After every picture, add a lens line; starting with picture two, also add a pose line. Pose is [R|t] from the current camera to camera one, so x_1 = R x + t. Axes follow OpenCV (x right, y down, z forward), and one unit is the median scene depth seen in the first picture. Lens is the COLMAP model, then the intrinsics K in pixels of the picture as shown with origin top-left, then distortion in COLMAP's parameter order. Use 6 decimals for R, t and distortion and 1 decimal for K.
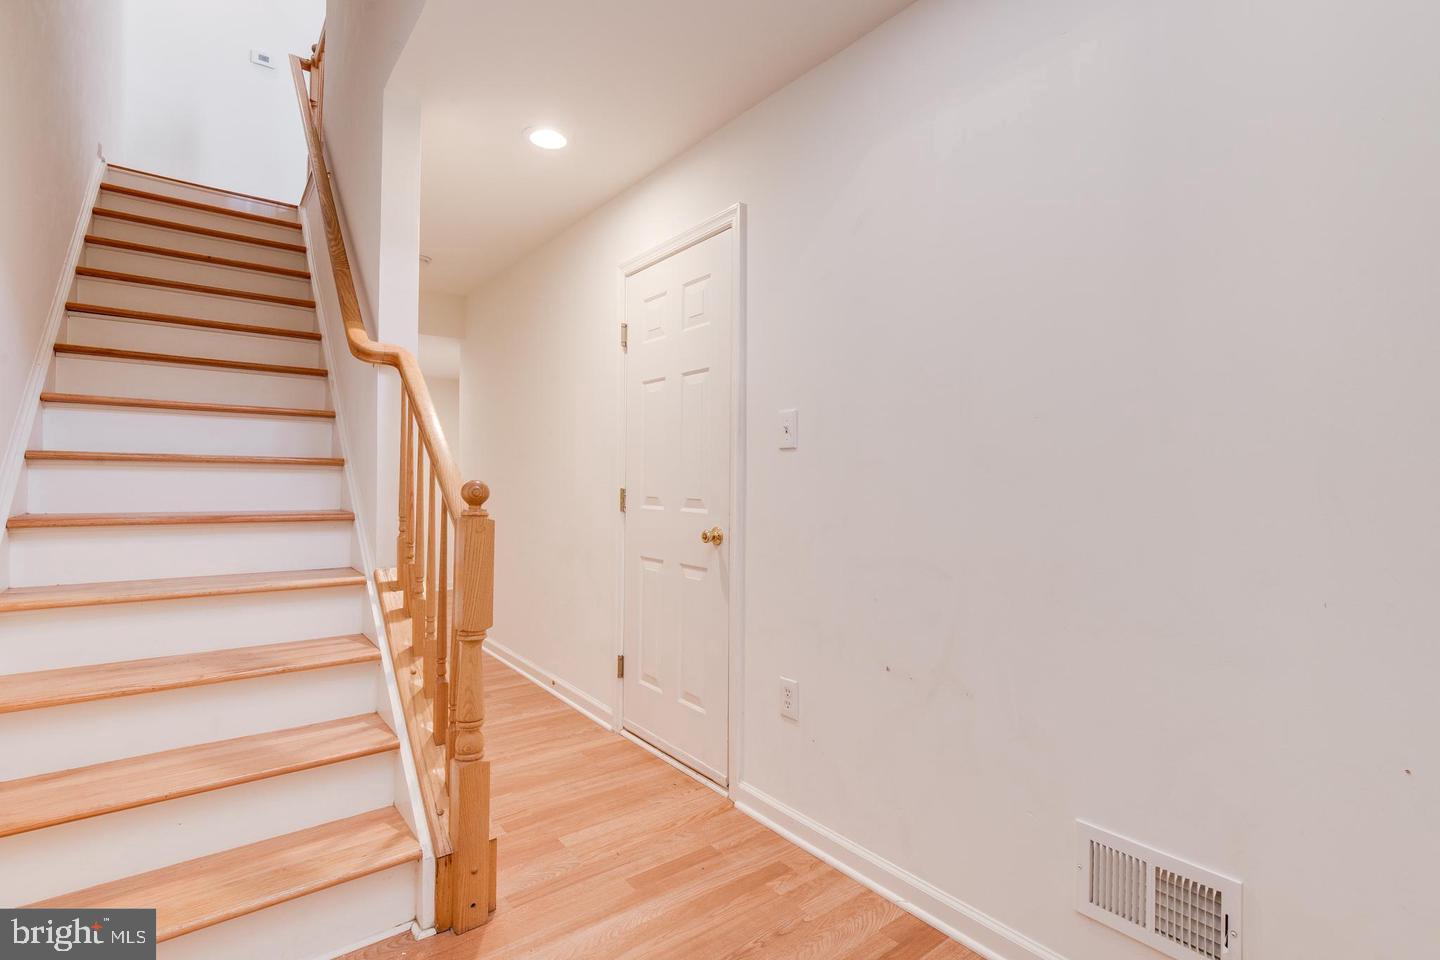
lens RADIAL K [[658.5, 0, 727.1], [0, 658.5, 481.8], [0, 0, 1]] dist [-0.021138, 0.005354]
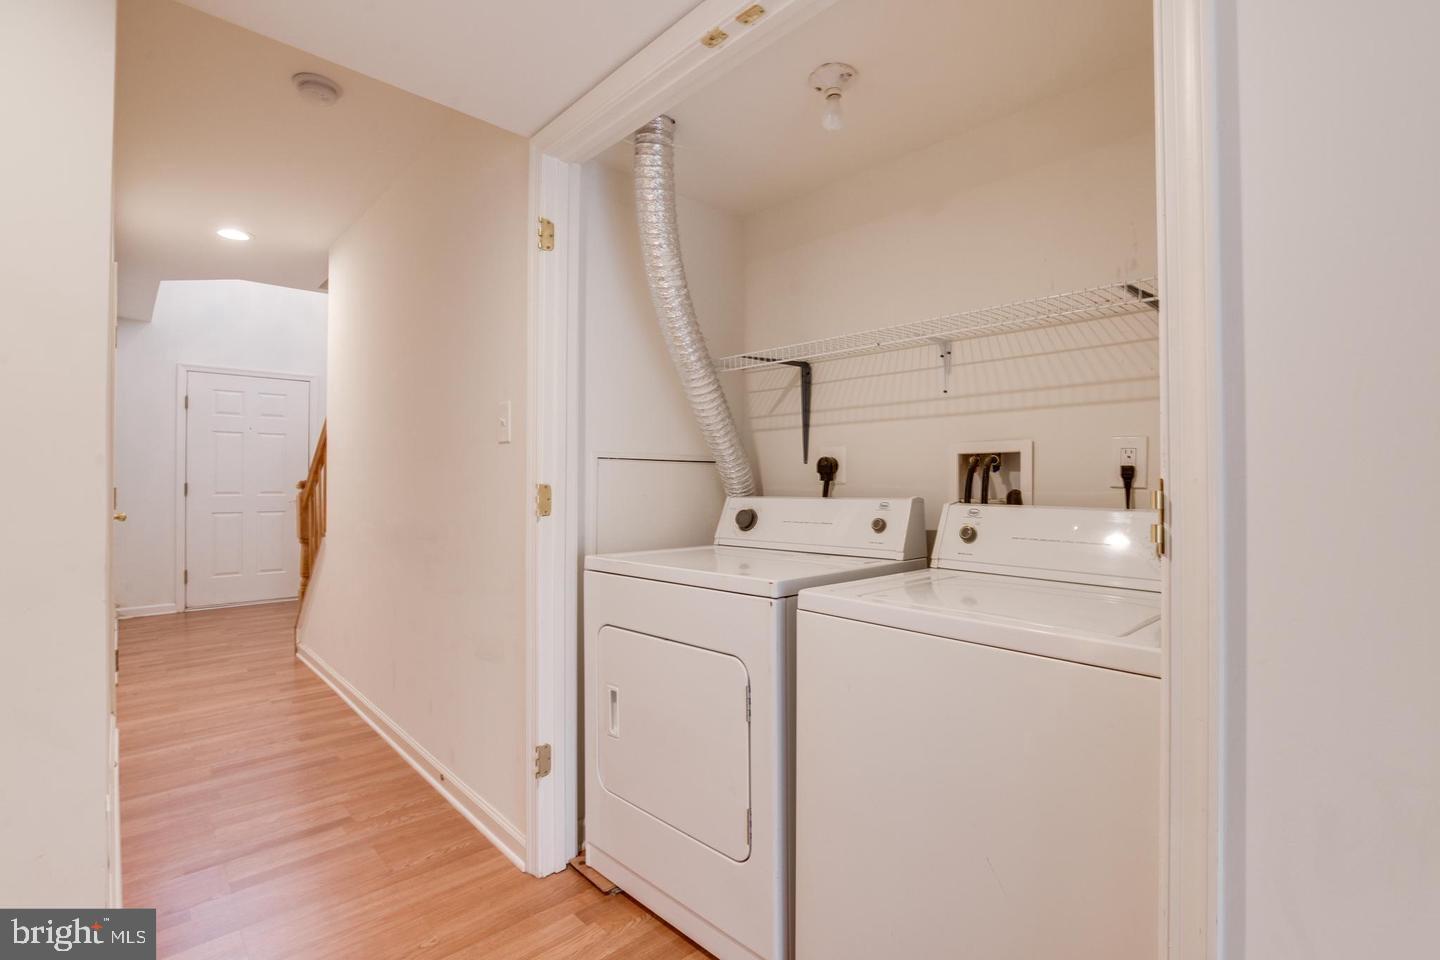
lens RADIAL K [[658.5, 0, 727.1], [0, 658.5, 481.8], [0, 0, 1]] dist [-0.021138, 0.005354]
pose [[-0.994865, -0.003998, -0.101132, -1.025193], [-0.001620, 0.999721, -0.023583, 0.028512], [0.101198, -0.023298, -0.994593, 2.145736]]
